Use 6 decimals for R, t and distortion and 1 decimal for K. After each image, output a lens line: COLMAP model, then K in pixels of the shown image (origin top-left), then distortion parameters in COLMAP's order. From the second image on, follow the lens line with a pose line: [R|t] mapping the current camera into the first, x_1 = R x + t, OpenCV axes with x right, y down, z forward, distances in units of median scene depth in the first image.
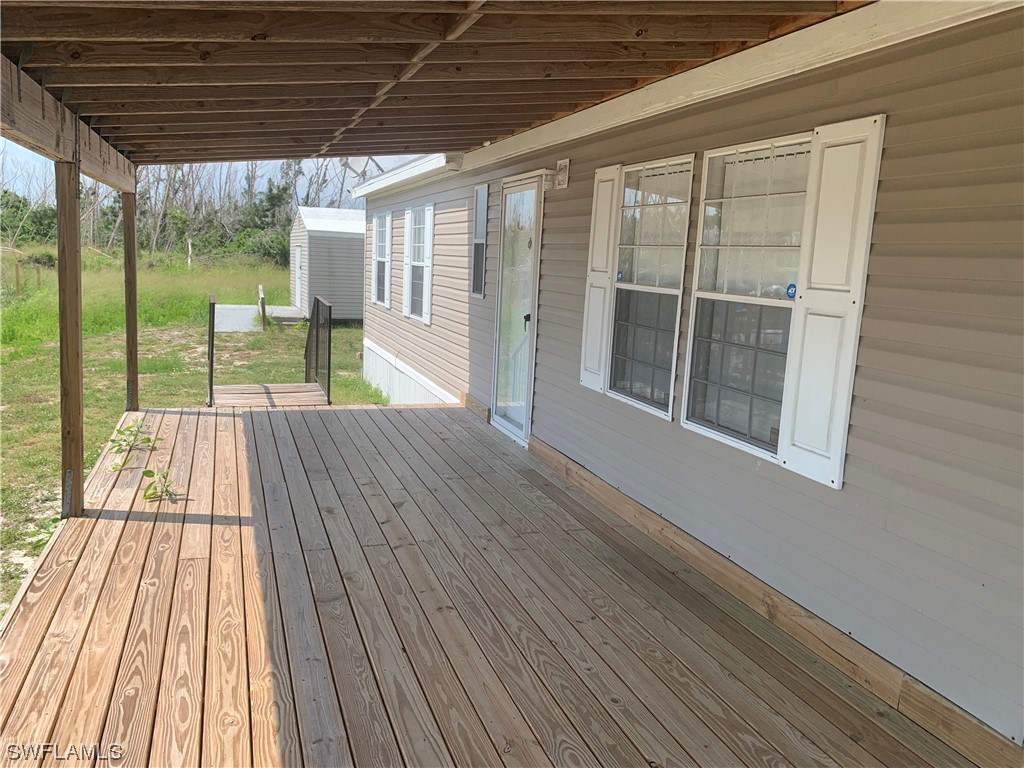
lens RADIAL K [[773.9, 0, 512.0], [0, 773.9, 384.0], [0, 0, 1]] dist [-0.003310, -0.011718]
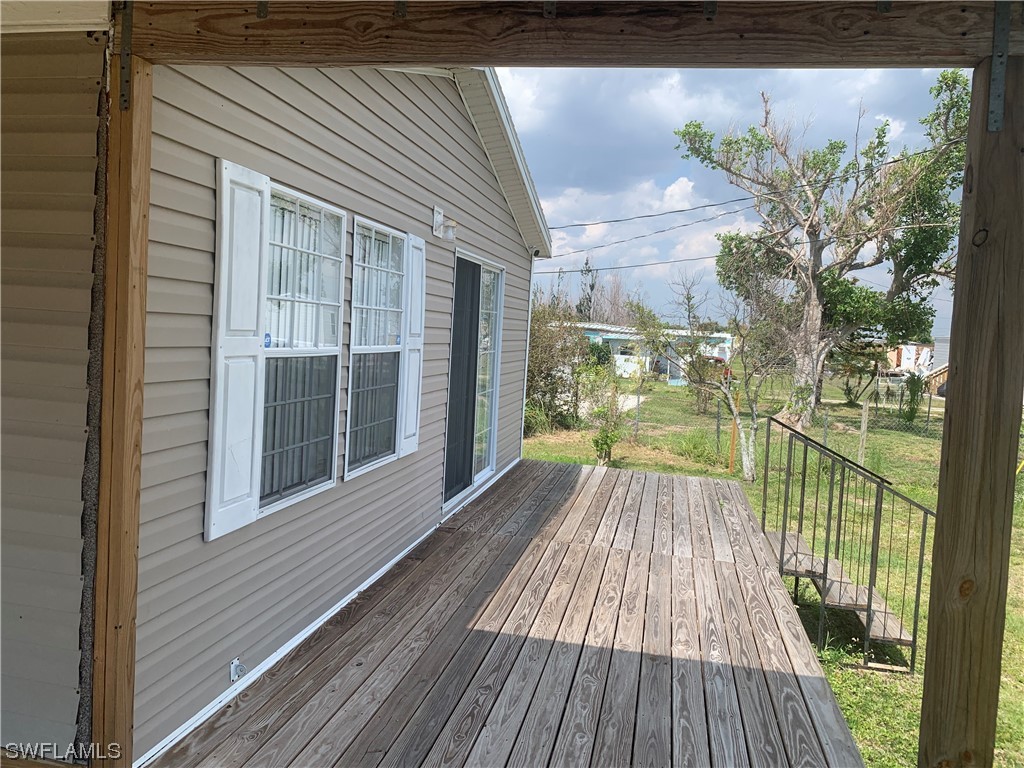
lens RADIAL K [[773.9, 0, 512.0], [0, 773.9, 384.0], [0, 0, 1]] dist [-0.003310, -0.011718]
pose [[-0.846695, -0.116886, 0.519082, -0.468780], [-0.010394, 0.979020, 0.203500, -0.275832], [-0.531978, 0.166907, -0.830146, 1.692197]]
